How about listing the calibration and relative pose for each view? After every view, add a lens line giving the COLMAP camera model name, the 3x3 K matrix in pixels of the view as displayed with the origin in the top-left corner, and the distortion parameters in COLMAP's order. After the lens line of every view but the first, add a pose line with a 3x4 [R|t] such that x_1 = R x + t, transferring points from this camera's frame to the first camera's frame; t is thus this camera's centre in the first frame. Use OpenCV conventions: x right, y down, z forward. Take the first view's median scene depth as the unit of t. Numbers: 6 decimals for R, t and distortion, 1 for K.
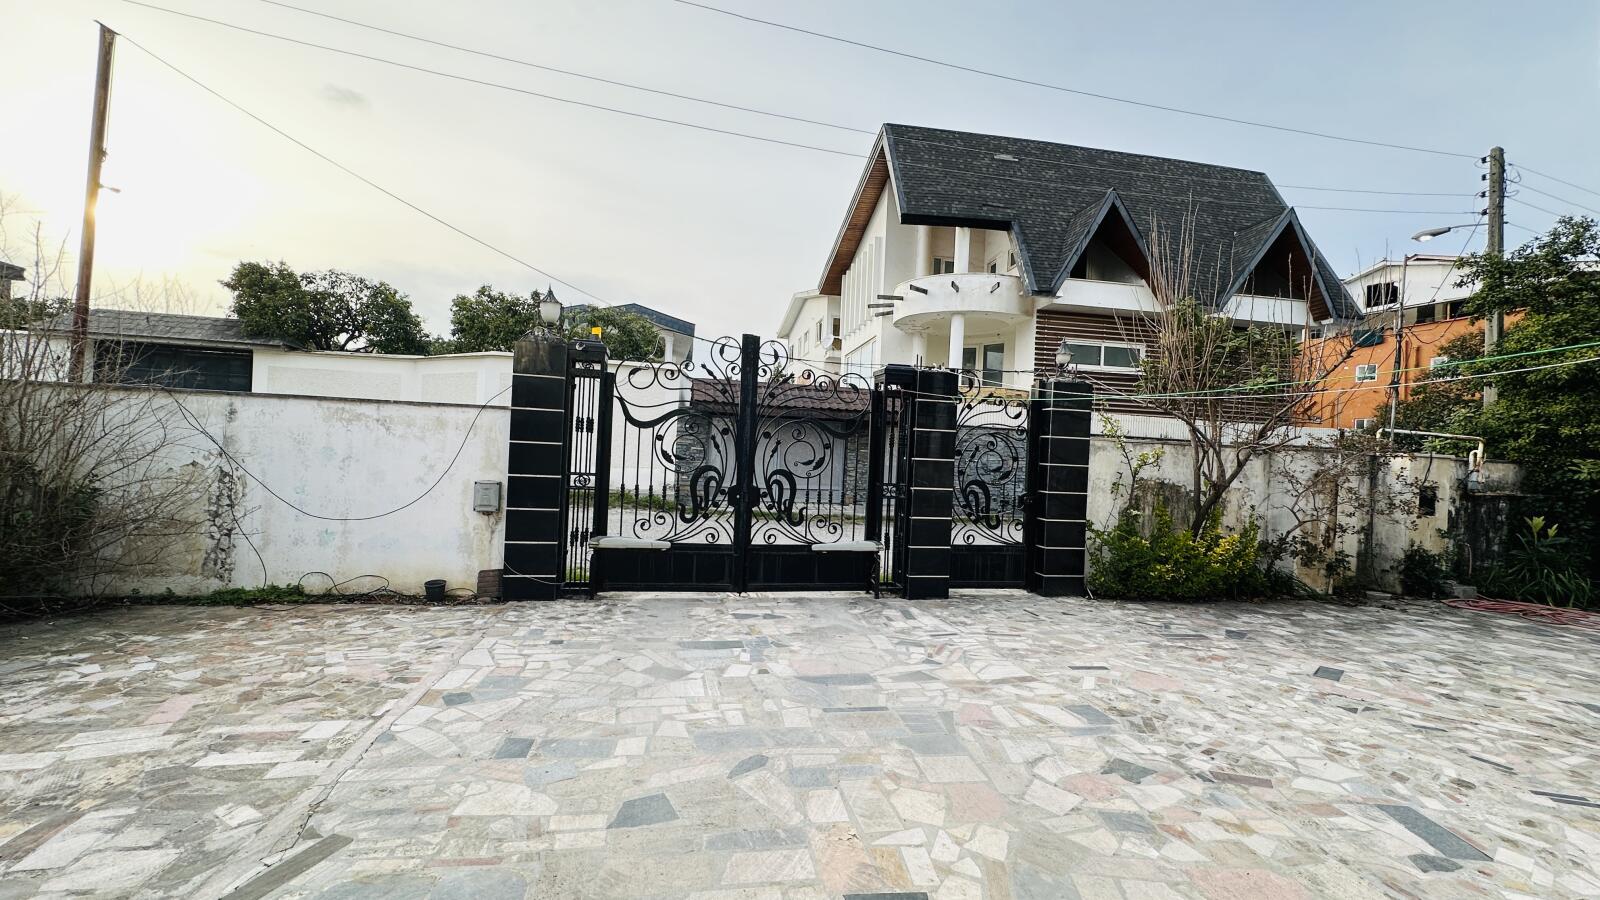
lens RADIAL K [[636.8, 0, 800.0], [0, 636.8, 450.0], [0, 0, 1]] dist [-0.001179, 0.000104]
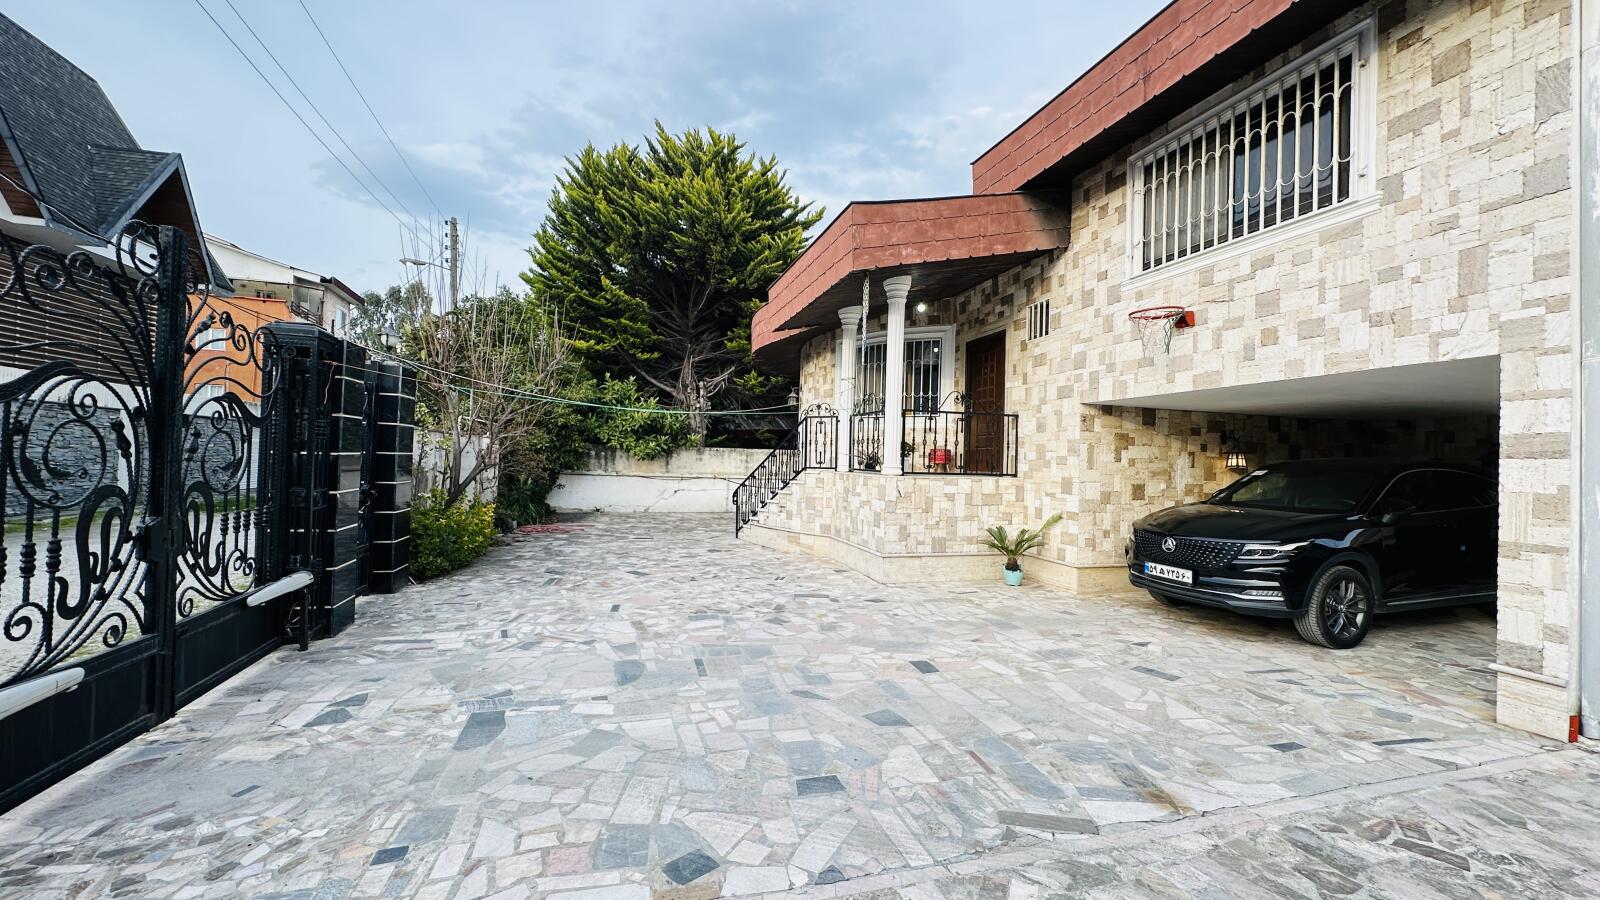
lens RADIAL K [[636.8, 0, 800.0], [0, 636.8, 450.0], [0, 0, 1]] dist [-0.001179, 0.000104]
pose [[-0.081535, -0.032841, 0.996129, -1.161716], [-0.029633, 0.999095, 0.030514, -0.055343], [-0.996230, -0.027031, -0.082435, 0.940026]]
